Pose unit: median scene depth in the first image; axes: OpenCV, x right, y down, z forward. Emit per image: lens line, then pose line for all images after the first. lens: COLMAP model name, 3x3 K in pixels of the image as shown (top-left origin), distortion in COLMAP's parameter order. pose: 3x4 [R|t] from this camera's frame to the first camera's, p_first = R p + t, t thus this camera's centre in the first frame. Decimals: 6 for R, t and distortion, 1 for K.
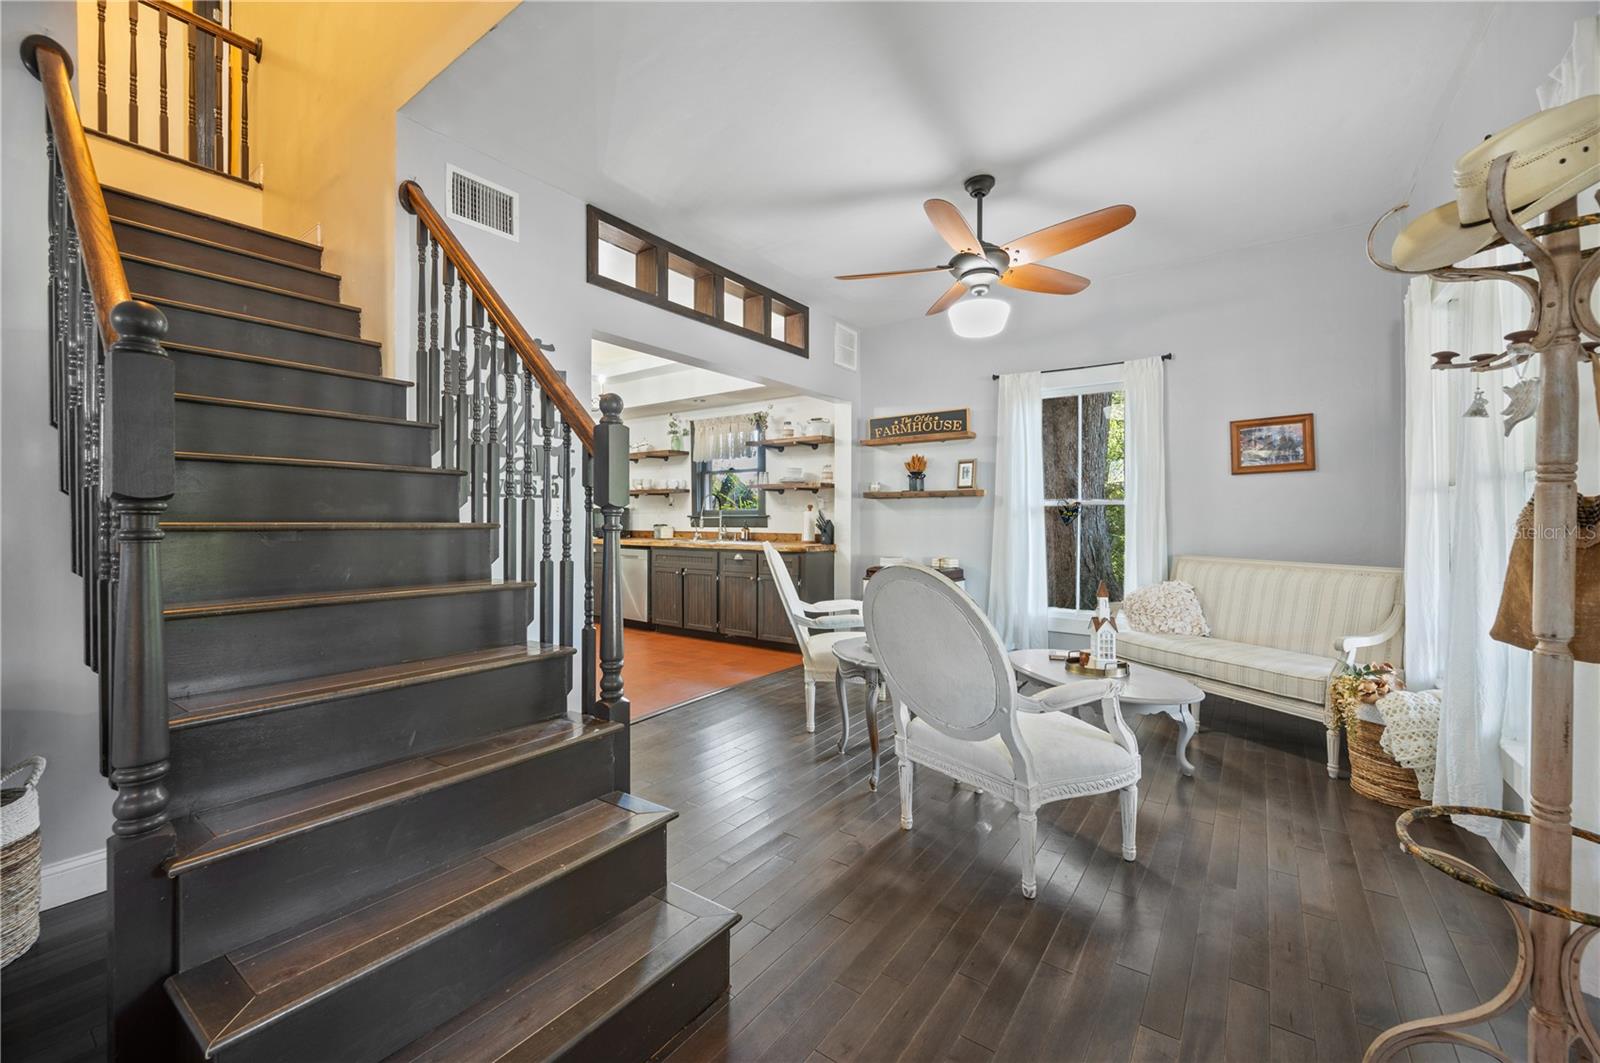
lens RADIAL K [[637.9, 0, 802.5], [0, 637.9, 516.7], [0, 0, 1]] dist [-0.000820, 0.000258]
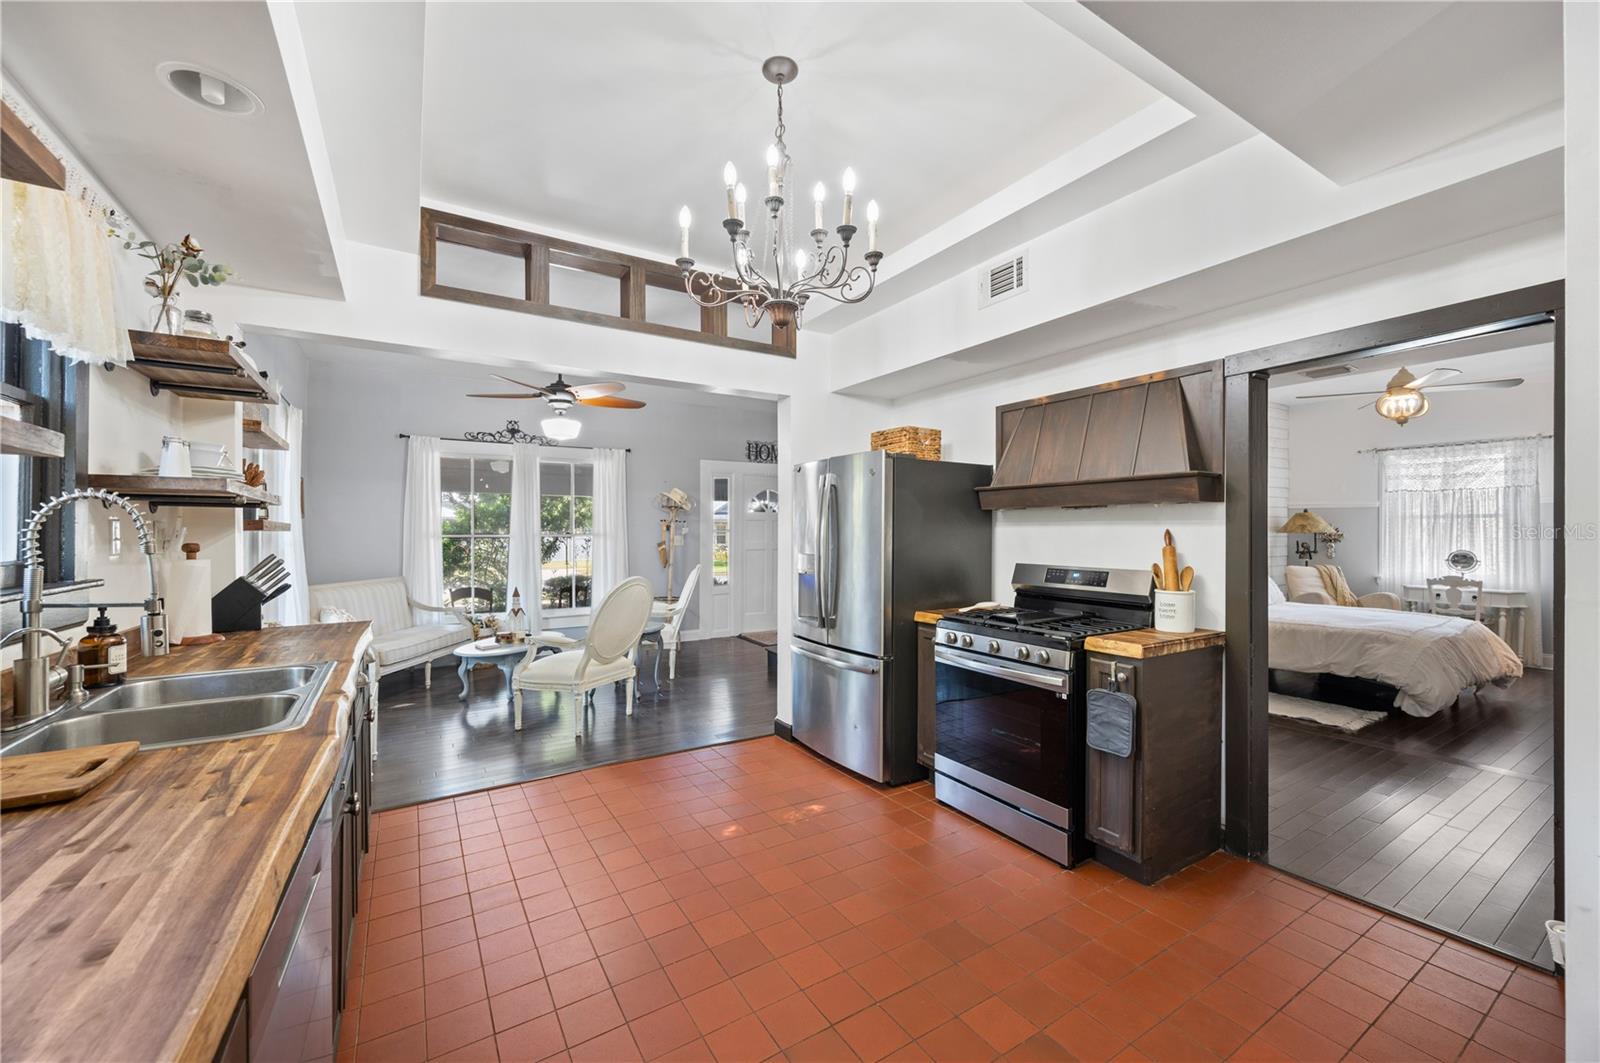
lens RADIAL K [[637.9, 0, 805.5], [0, 637.9, 536.2], [0, 0, 1]] dist [-0.000820, 0.000258]
pose [[-0.928696, 0.000646, 0.370841, -0.501200], [0.001739, 0.999995, 0.002613, -0.024162], [-0.370837, 0.003072, -0.928693, 1.279386]]
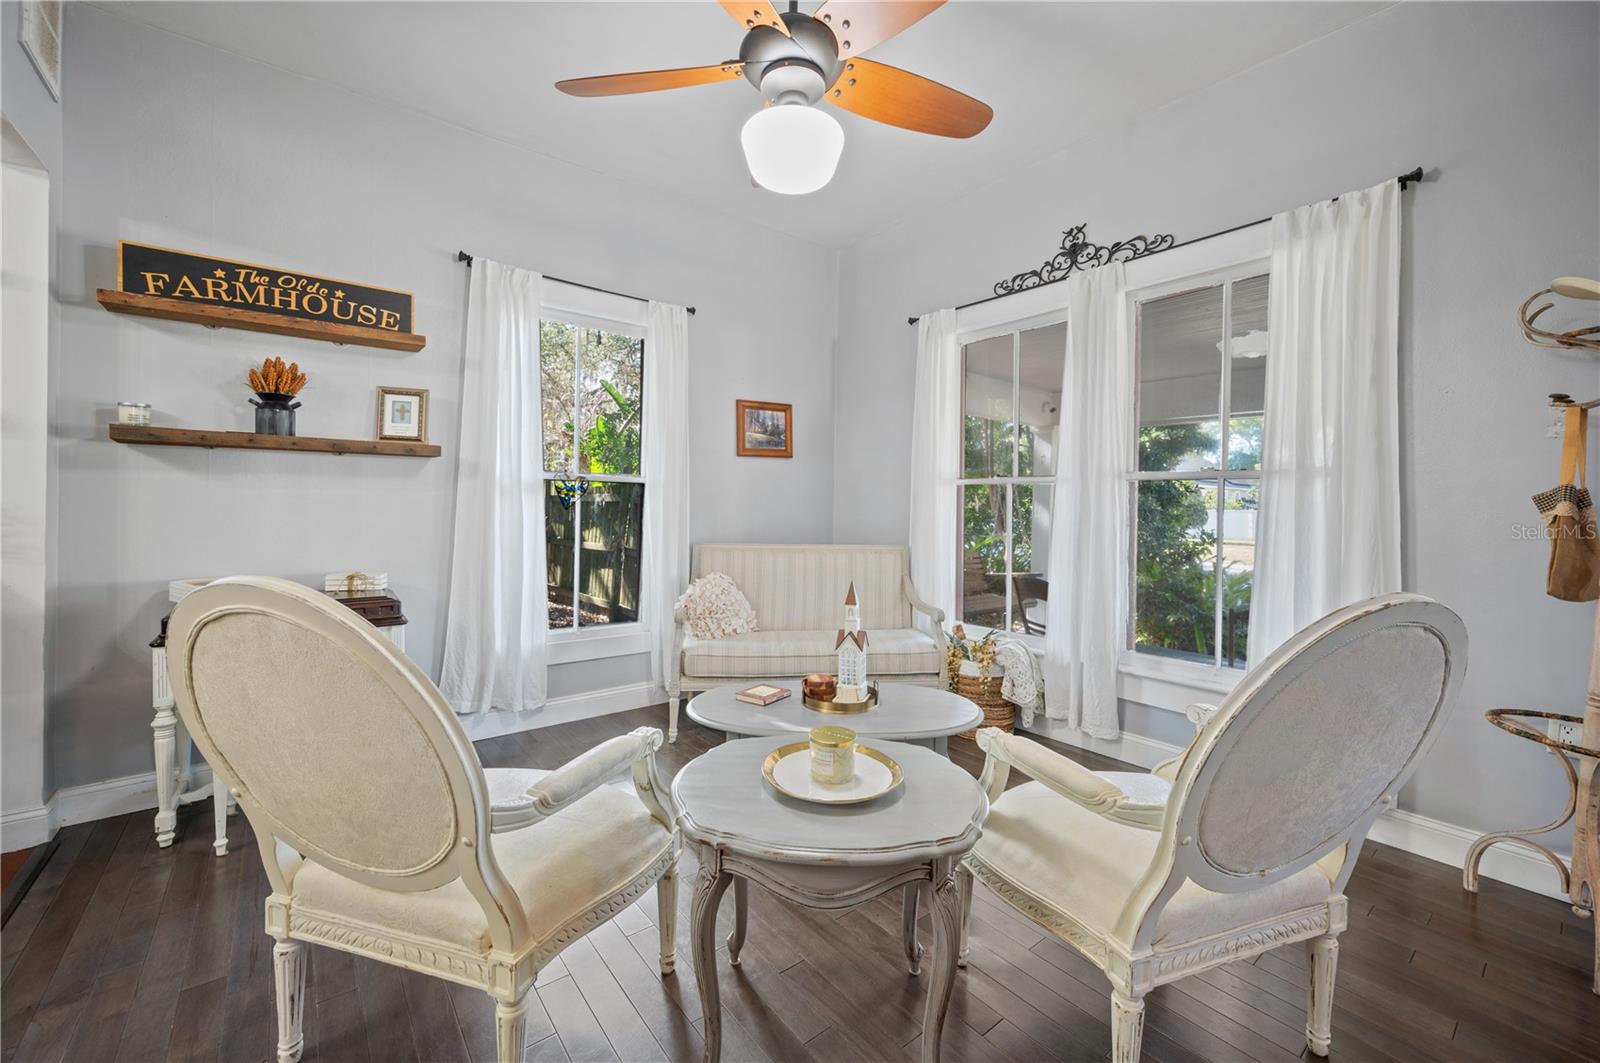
lens RADIAL K [[637.9, 0, 787.5], [0, 637.9, 507.6], [0, 0, 1]] dist [-0.000820, 0.000258]
pose [[0.279224, -0.000912, 0.960225, -0.156451], [-0.018103, 0.999817, 0.006214, 0.003065], [-0.960055, -0.019118, 0.279157, 0.474798]]
